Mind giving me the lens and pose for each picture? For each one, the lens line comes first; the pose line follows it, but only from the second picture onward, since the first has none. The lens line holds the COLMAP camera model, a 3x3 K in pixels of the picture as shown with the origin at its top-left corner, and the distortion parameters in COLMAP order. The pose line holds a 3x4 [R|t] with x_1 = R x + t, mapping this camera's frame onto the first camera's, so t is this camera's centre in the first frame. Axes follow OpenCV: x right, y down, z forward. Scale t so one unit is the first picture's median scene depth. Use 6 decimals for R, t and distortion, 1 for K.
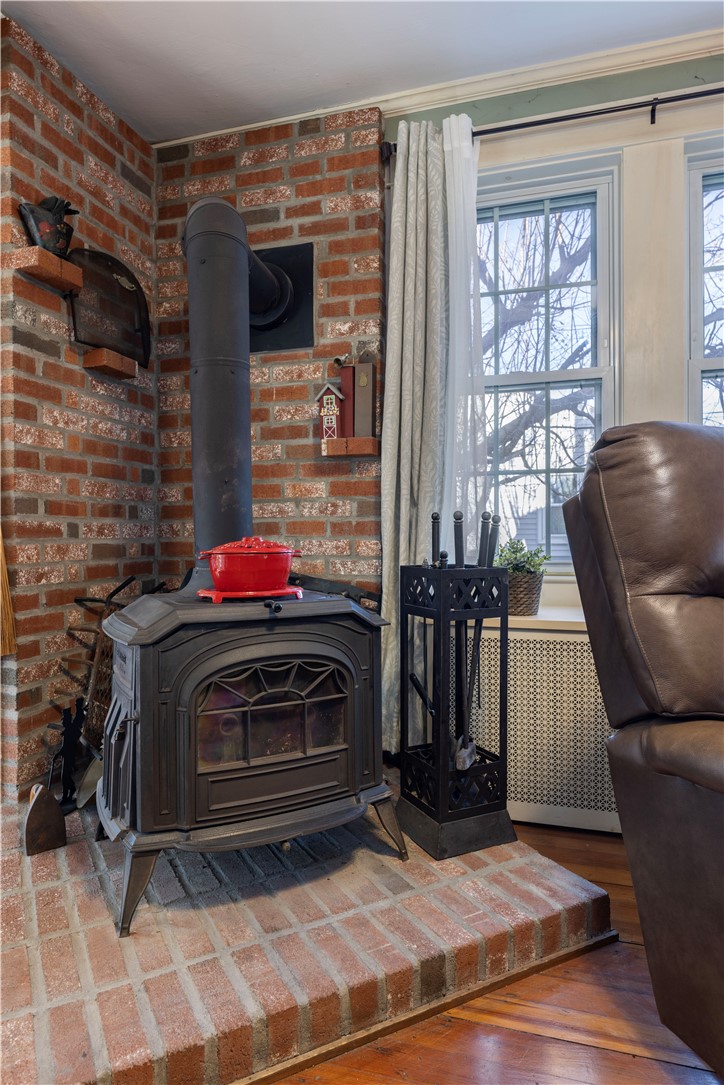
lens RADIAL K [[659.9, 0, 362.0], [0, 659.9, 542.5], [0, 0, 1]] dist [-0.002420, -0.000381]
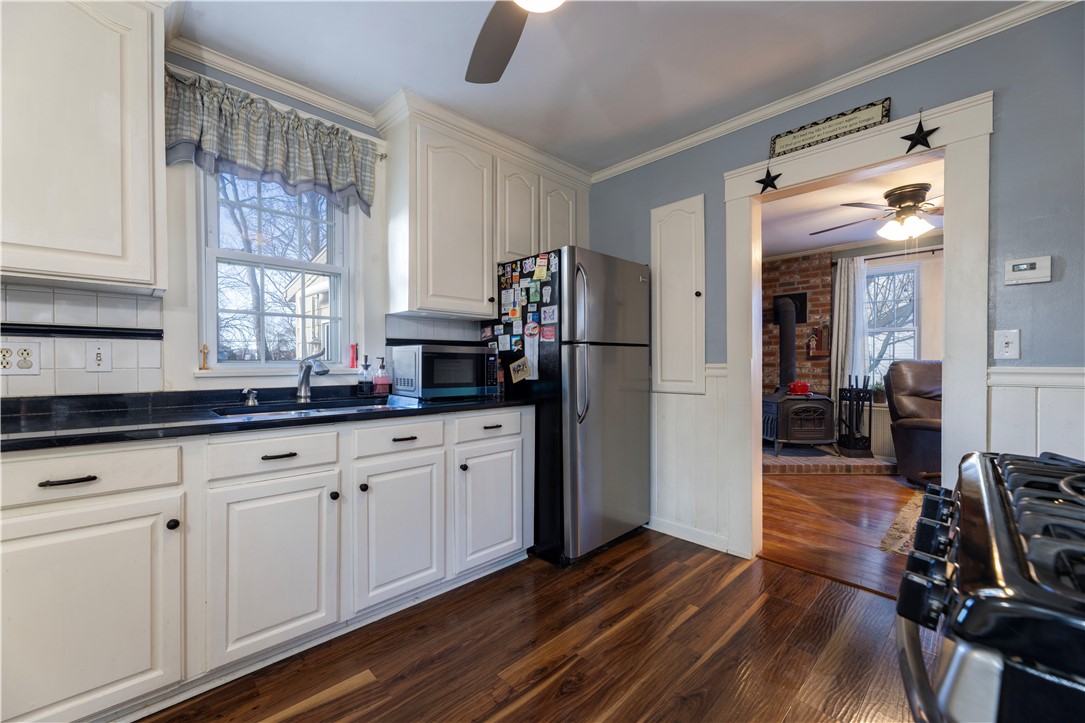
lens RADIAL K [[433.6, 0, 542.5], [0, 433.6, 361.5], [0, 0, 1]] dist [0.001651, 0.000162]
pose [[0.872646, 0.007218, -0.488299, -0.172363], [-0.012901, 0.999883, -0.008277, -0.062686], [0.488182, 0.013523, 0.872637, -1.650703]]
